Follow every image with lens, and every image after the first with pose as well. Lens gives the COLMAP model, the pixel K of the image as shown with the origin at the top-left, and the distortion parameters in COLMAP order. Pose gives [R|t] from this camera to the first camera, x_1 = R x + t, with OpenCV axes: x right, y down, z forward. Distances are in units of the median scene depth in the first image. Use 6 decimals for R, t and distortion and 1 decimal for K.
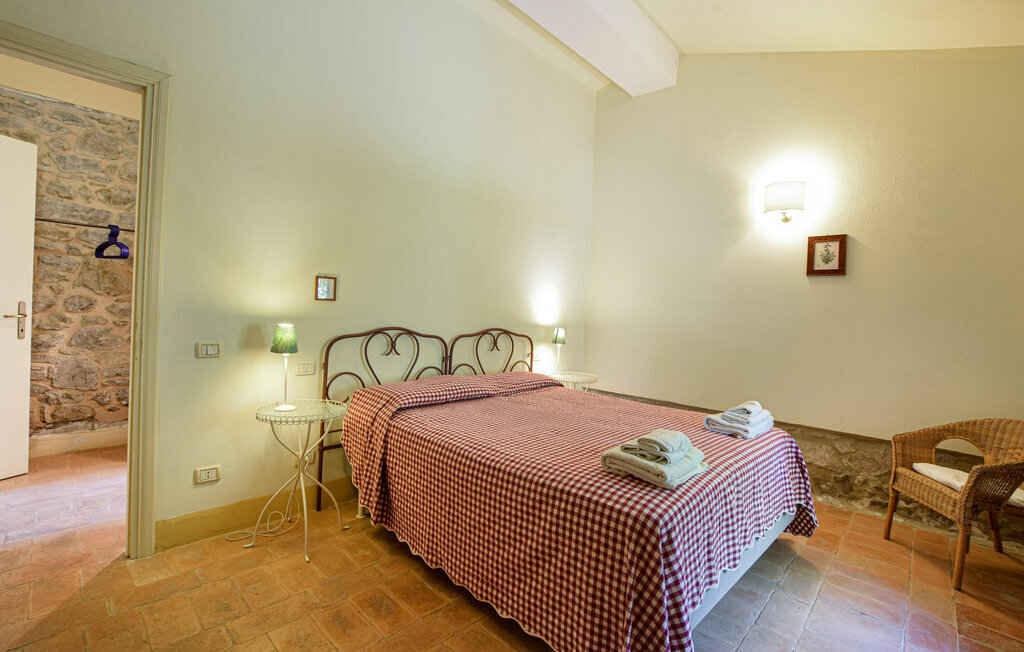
lens RADIAL K [[471.3, 0, 512.8], [0, 471.3, 322.4], [0, 0, 1]] dist [-0.027447, 0.002382]
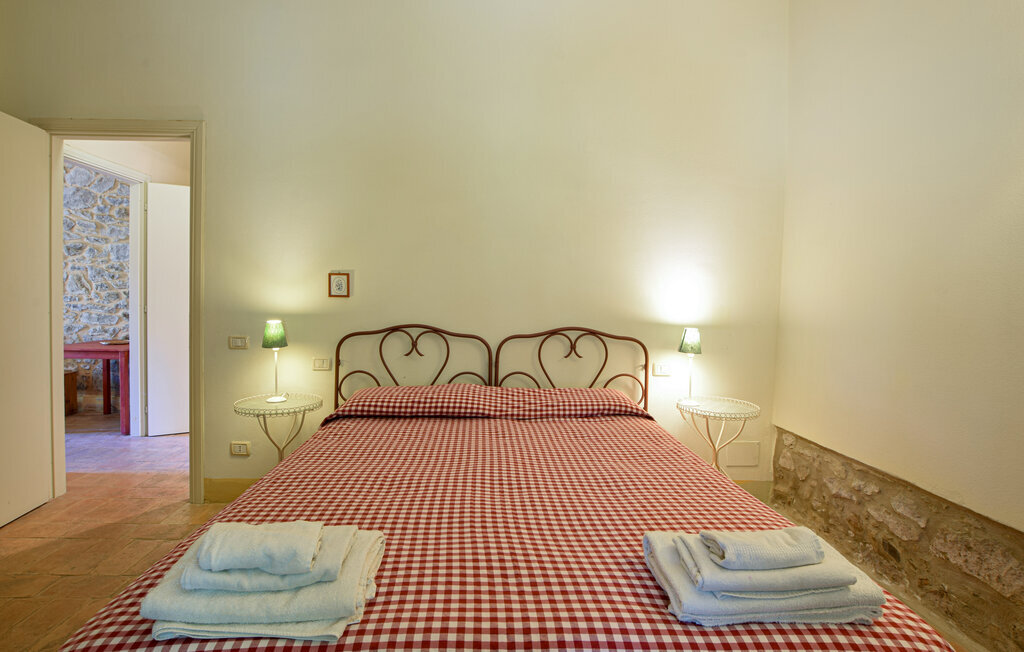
lens RADIAL K [[471.3, 0, 508.2], [0, 471.3, 323.9], [0, 0, 1]] dist [-0.027447, 0.002382]
pose [[0.721222, 0.003419, -0.692695, 0.482371], [-0.004475, 0.999990, 0.000276, 0.007381], [0.692689, 0.002901, 0.721230, 0.465244]]
